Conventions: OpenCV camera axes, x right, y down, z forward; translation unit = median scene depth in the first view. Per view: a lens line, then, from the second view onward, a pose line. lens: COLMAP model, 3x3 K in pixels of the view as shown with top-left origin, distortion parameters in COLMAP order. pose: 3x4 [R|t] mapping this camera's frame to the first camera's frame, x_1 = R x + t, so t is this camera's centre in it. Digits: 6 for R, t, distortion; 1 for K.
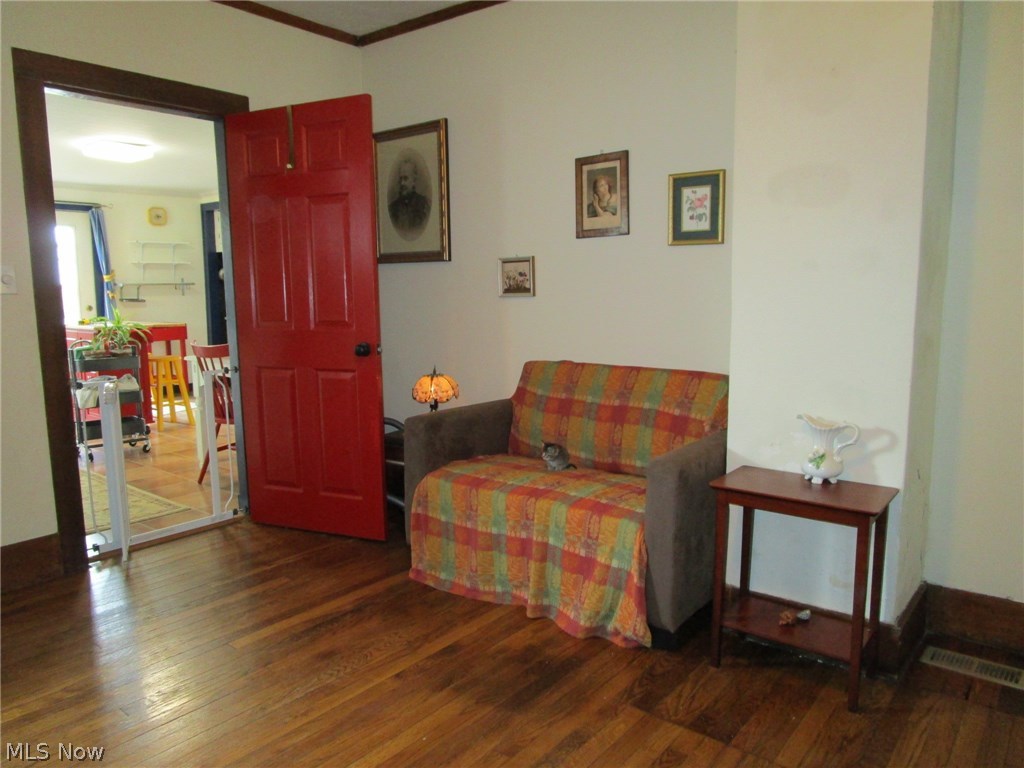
lens RADIAL K [[730.1, 0, 511.6], [0, 730.1, 384.9], [0, 0, 1]] dist [-0.036694, 0.017728]
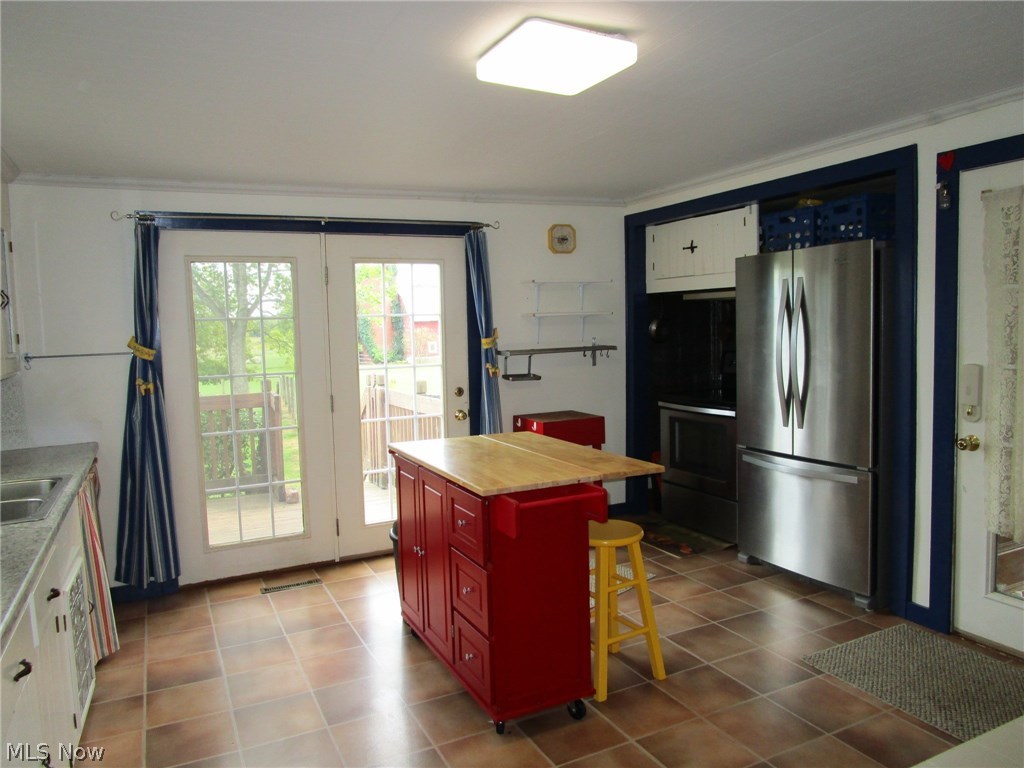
lens RADIAL K [[730.1, 0, 513.0], [0, 730.1, 382.0], [0, 0, 1]] dist [-0.036694, 0.017728]
pose [[0.901539, 0.030793, -0.431601, -0.261480], [-0.043214, 0.998885, -0.019000, -0.099774], [0.430535, 0.035780, 0.901865, 0.436304]]
